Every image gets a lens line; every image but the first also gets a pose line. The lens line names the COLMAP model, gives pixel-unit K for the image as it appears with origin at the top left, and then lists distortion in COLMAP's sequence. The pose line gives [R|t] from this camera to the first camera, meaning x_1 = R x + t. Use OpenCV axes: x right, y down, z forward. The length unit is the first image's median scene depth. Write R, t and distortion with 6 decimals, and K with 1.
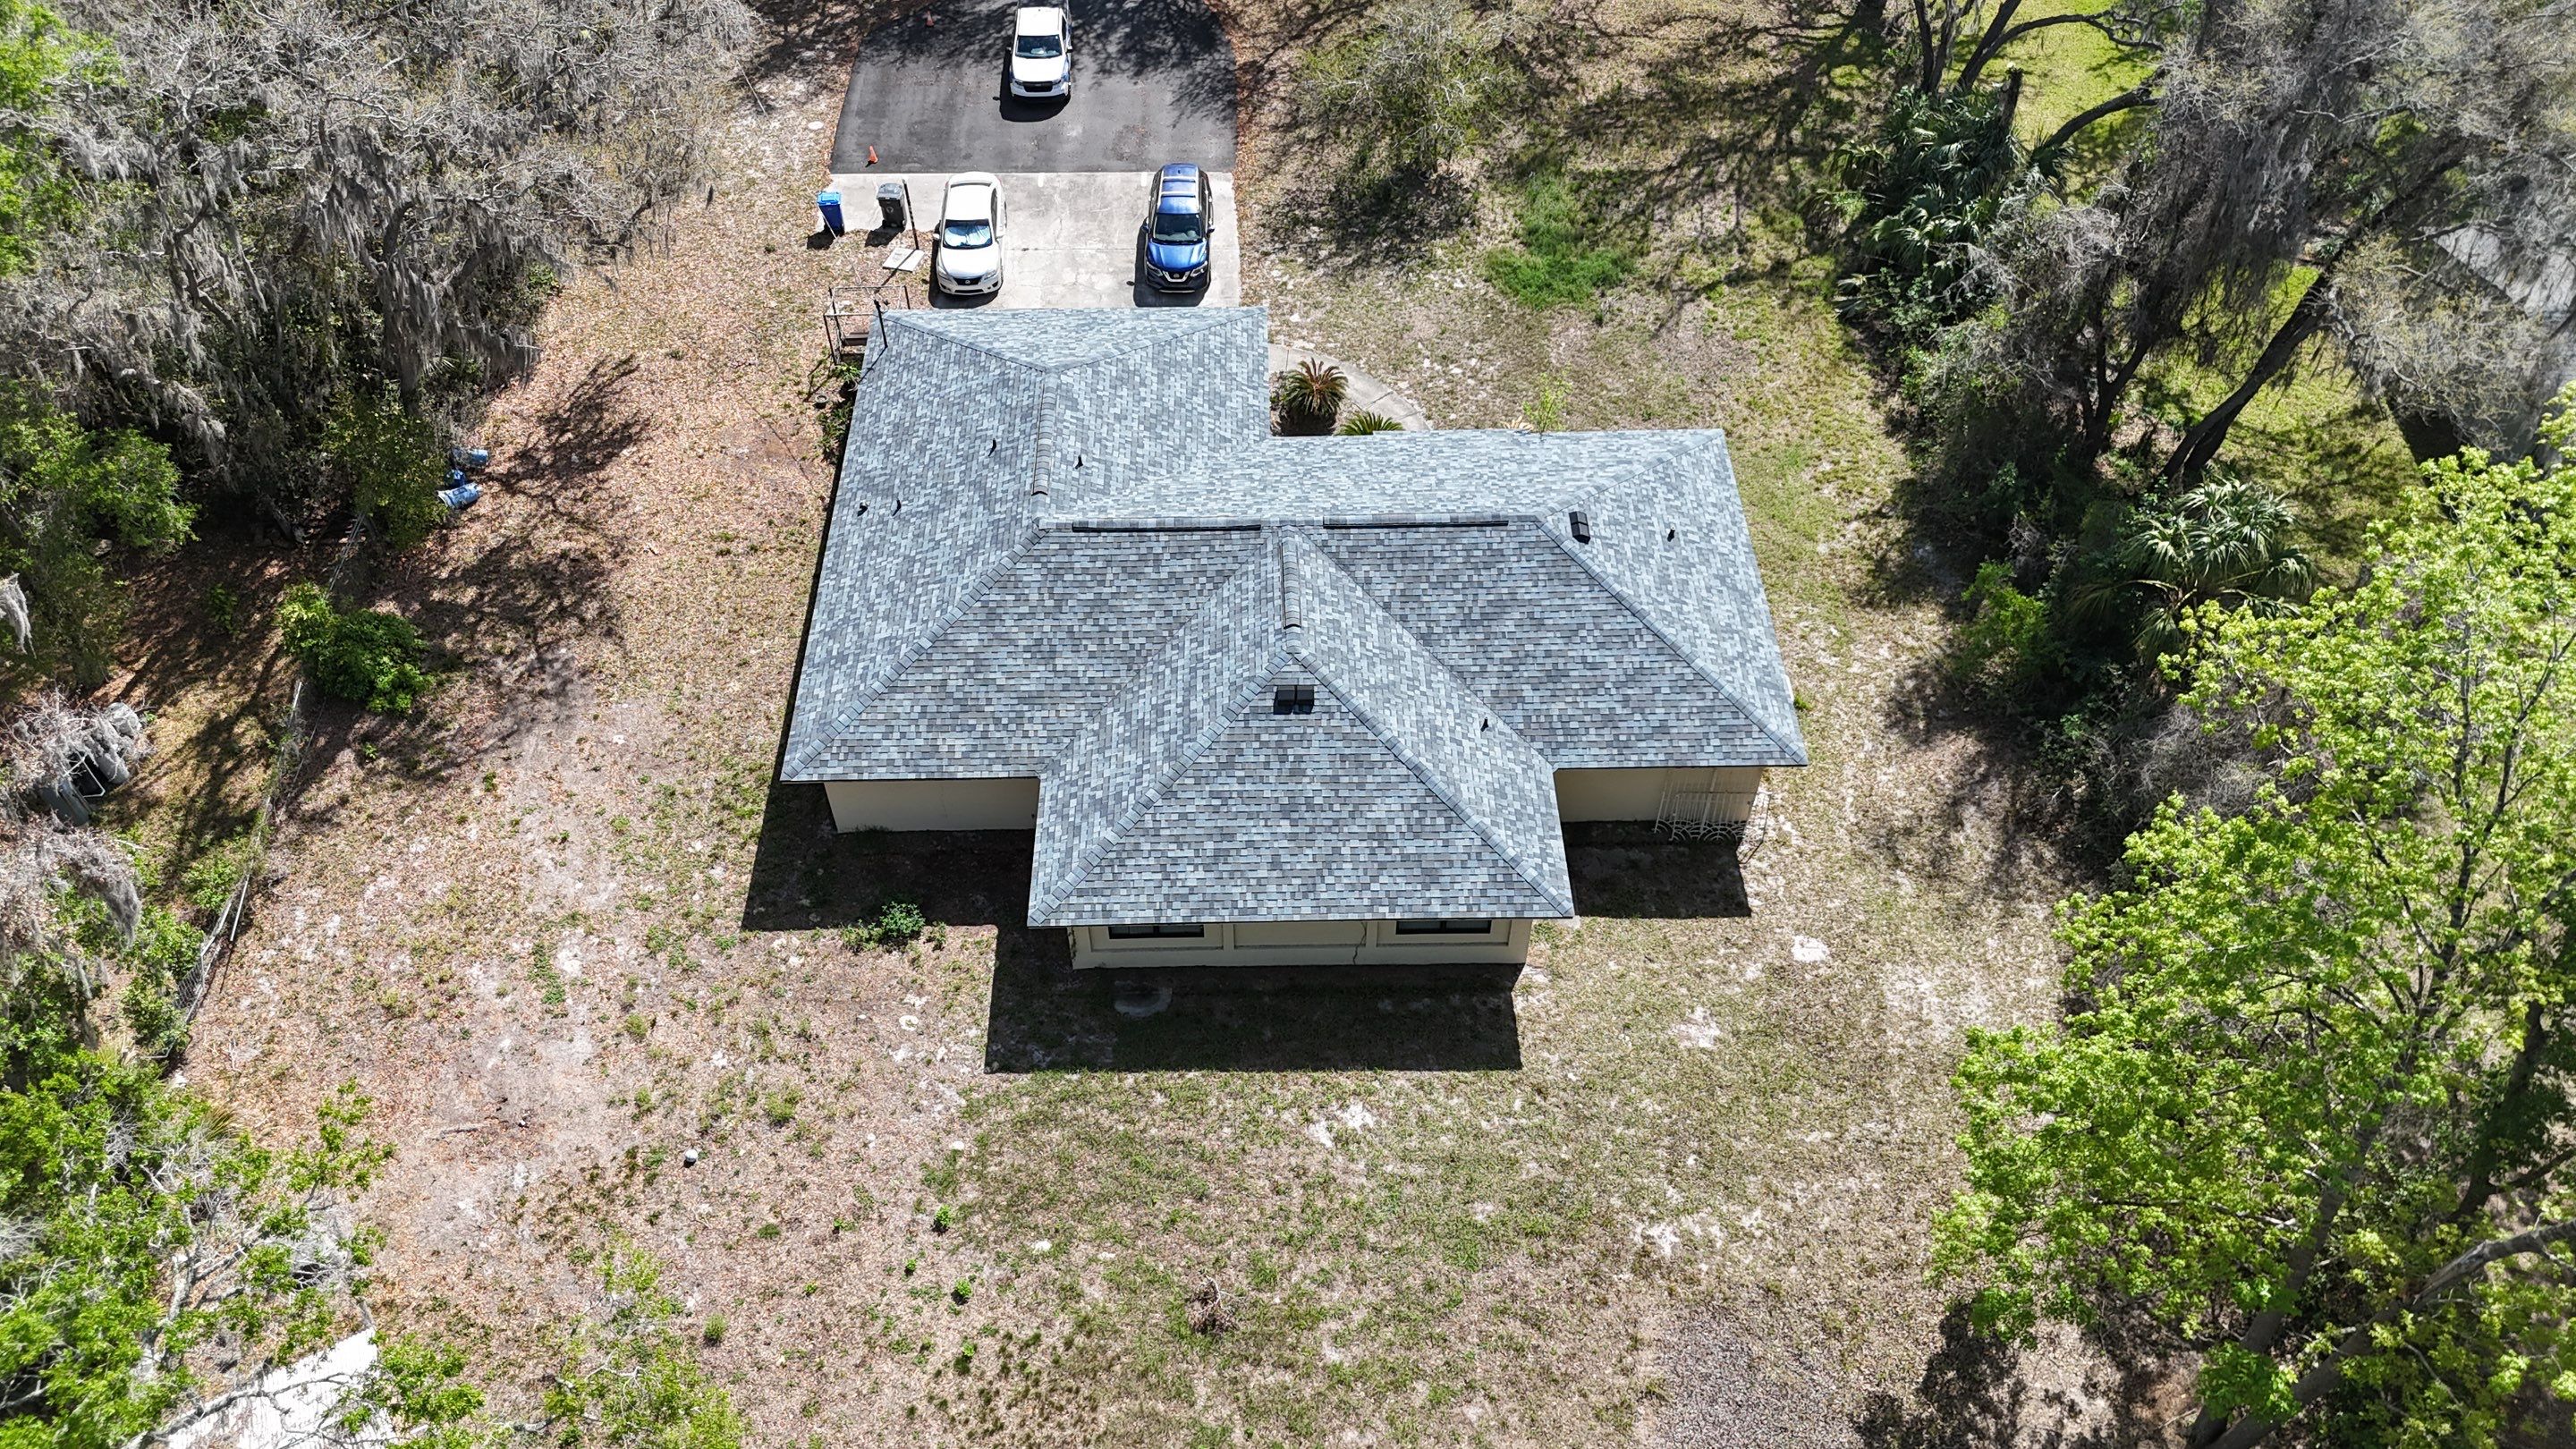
lens RADIAL K [[1898.5, 0, 1287.0], [0, 1898.5, 712.8], [0, 0, 1]] dist [0.066692, -0.064203]
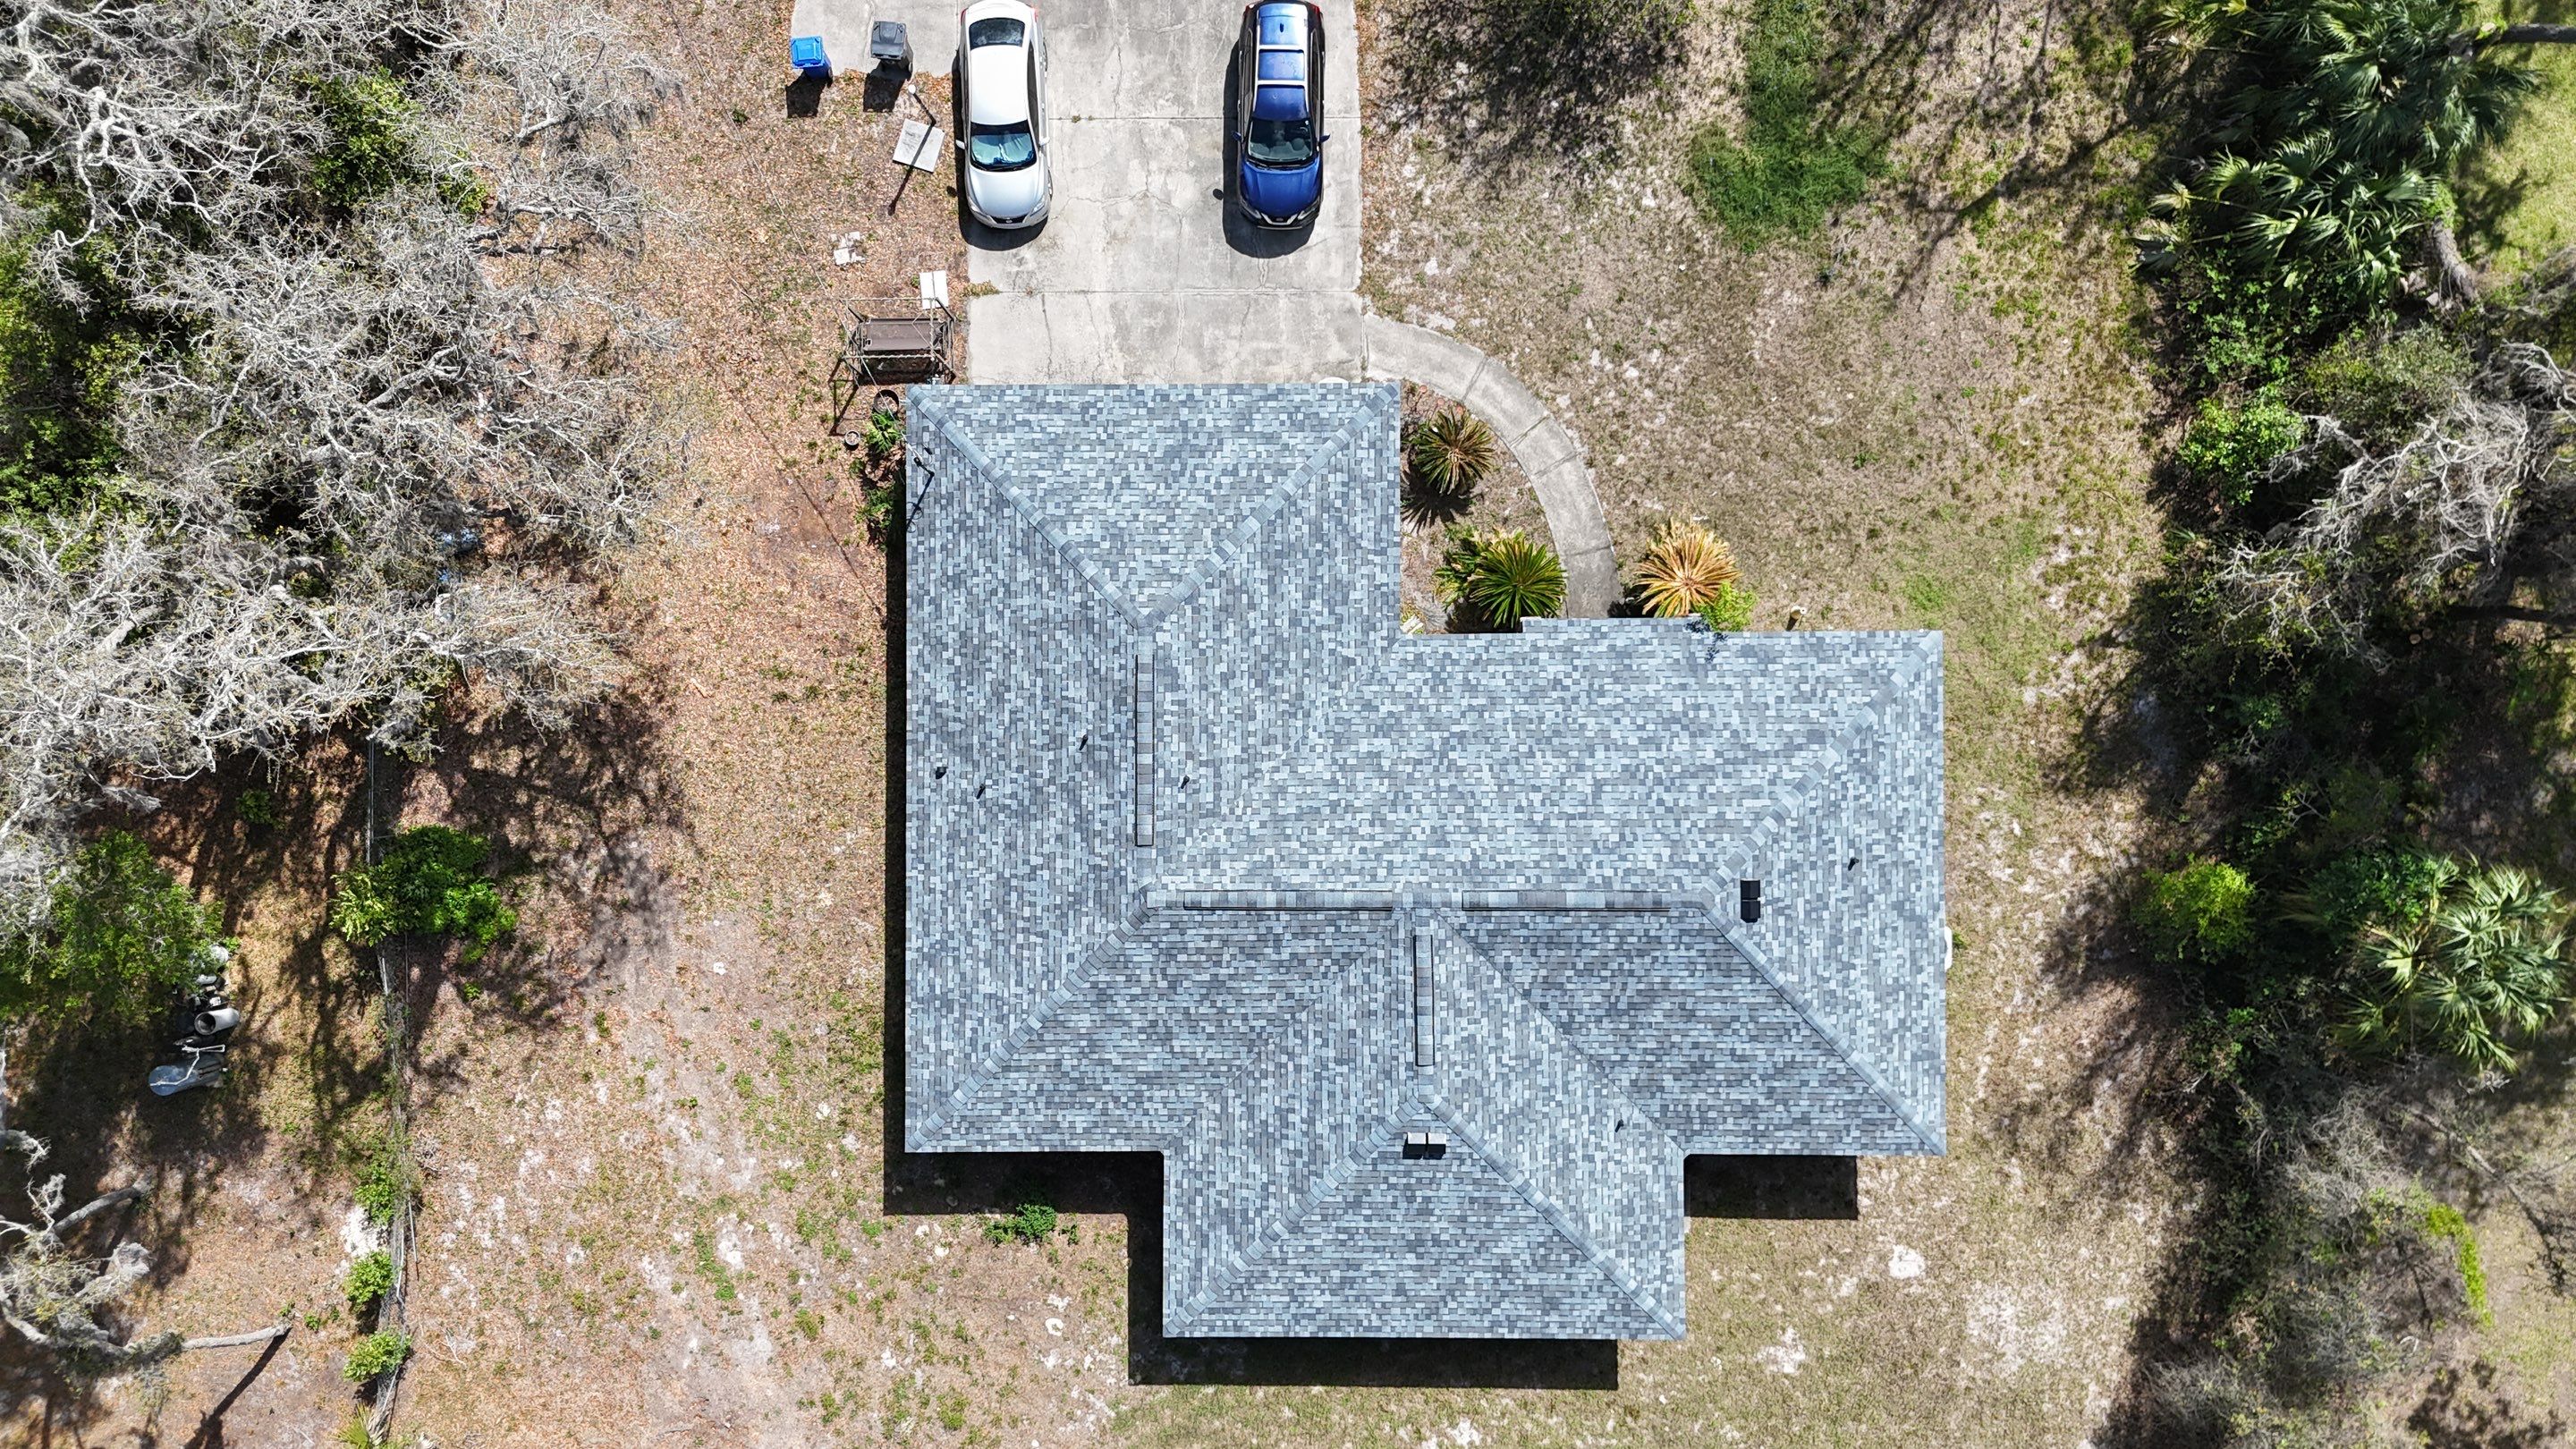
lens RADIAL K [[1898.5, 0, 1282.1], [0, 1898.5, 718.1], [0, 0, 1]] dist [0.066692, -0.064203]
pose [[0.999681, 0.017654, -0.018056, -0.051752], [-0.001671, 0.759693, 0.650280, -0.754765], [0.025197, -0.650042, 0.759480, 0.375181]]
